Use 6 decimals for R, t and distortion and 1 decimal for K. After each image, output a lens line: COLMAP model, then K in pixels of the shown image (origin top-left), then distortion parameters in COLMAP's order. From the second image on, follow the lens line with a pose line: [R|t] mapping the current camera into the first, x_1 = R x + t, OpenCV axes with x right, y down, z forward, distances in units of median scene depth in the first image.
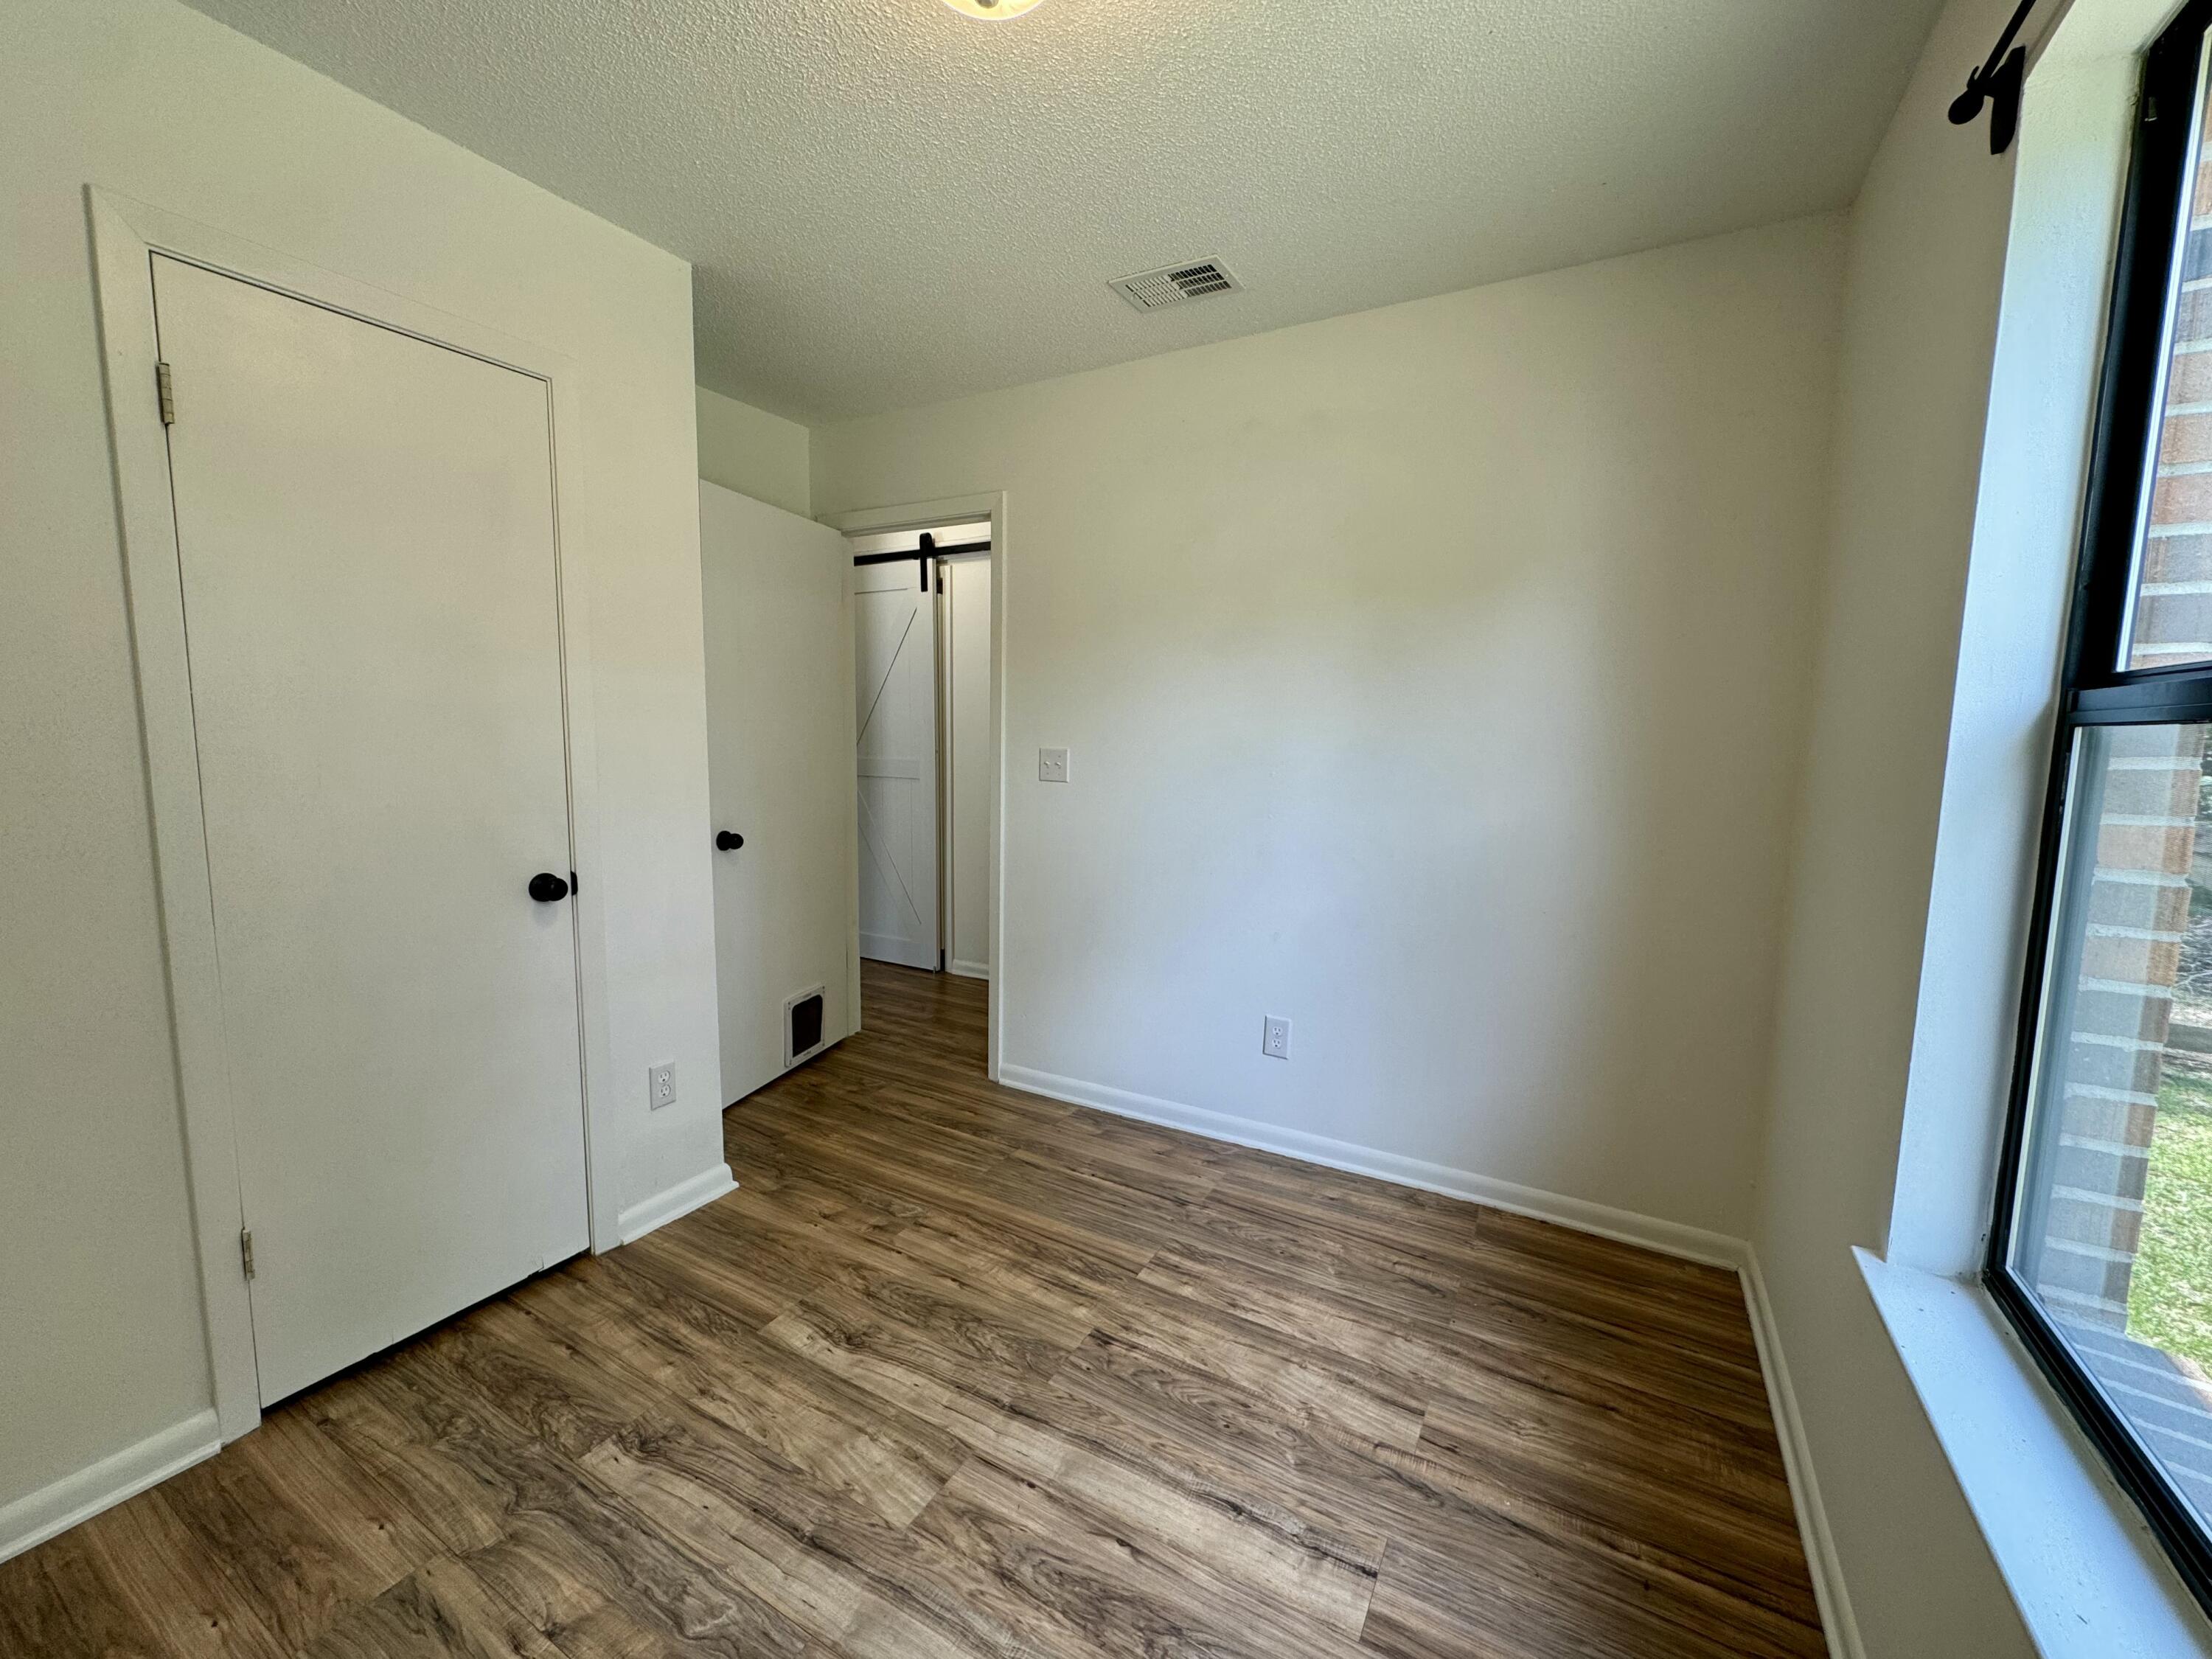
lens RADIAL K [[884.8, 0, 1111.3], [0, 884.8, 824.8], [0, 0, 1]] dist [-0.002109, 0.000089]
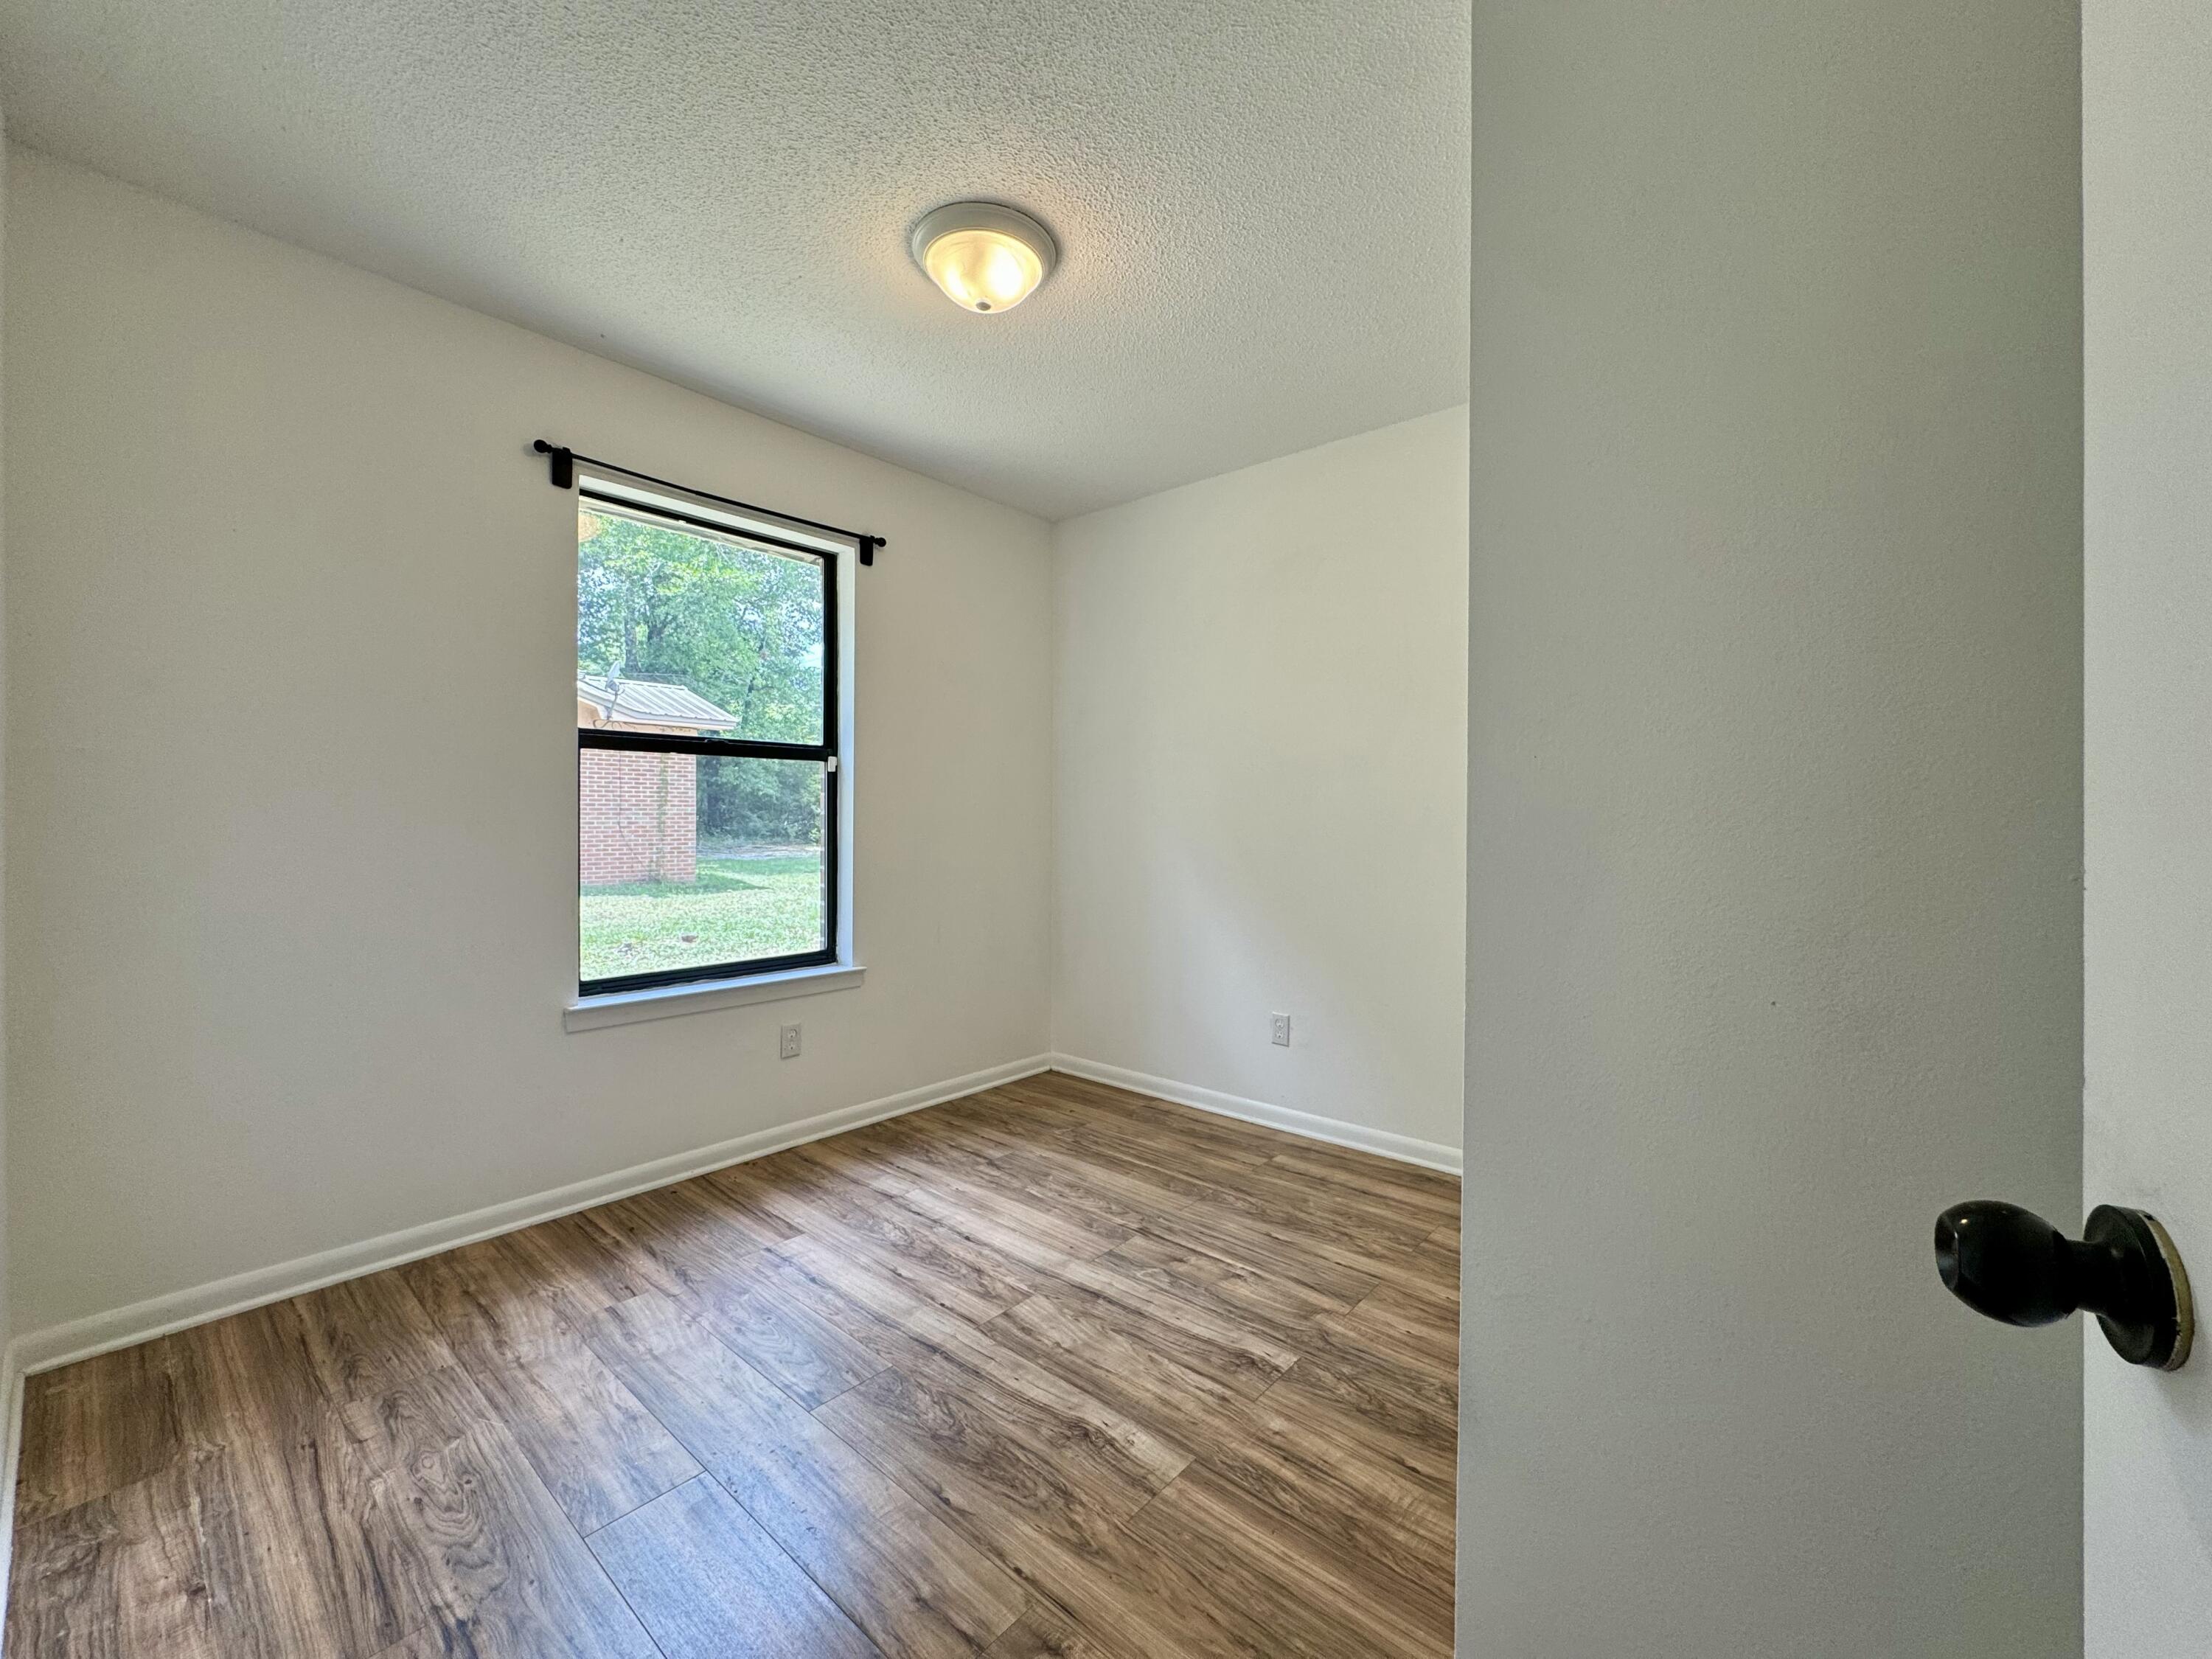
lens RADIAL K [[884.8, 0, 1111.3], [0, 884.8, 824.8], [0, 0, 1]] dist [-0.002109, 0.000089]
pose [[-0.980731, -0.022295, 0.194089, -0.509842], [0.000376, 0.993250, 0.115992, -0.110754], [-0.195364, 0.113830, -0.974102, 1.895914]]
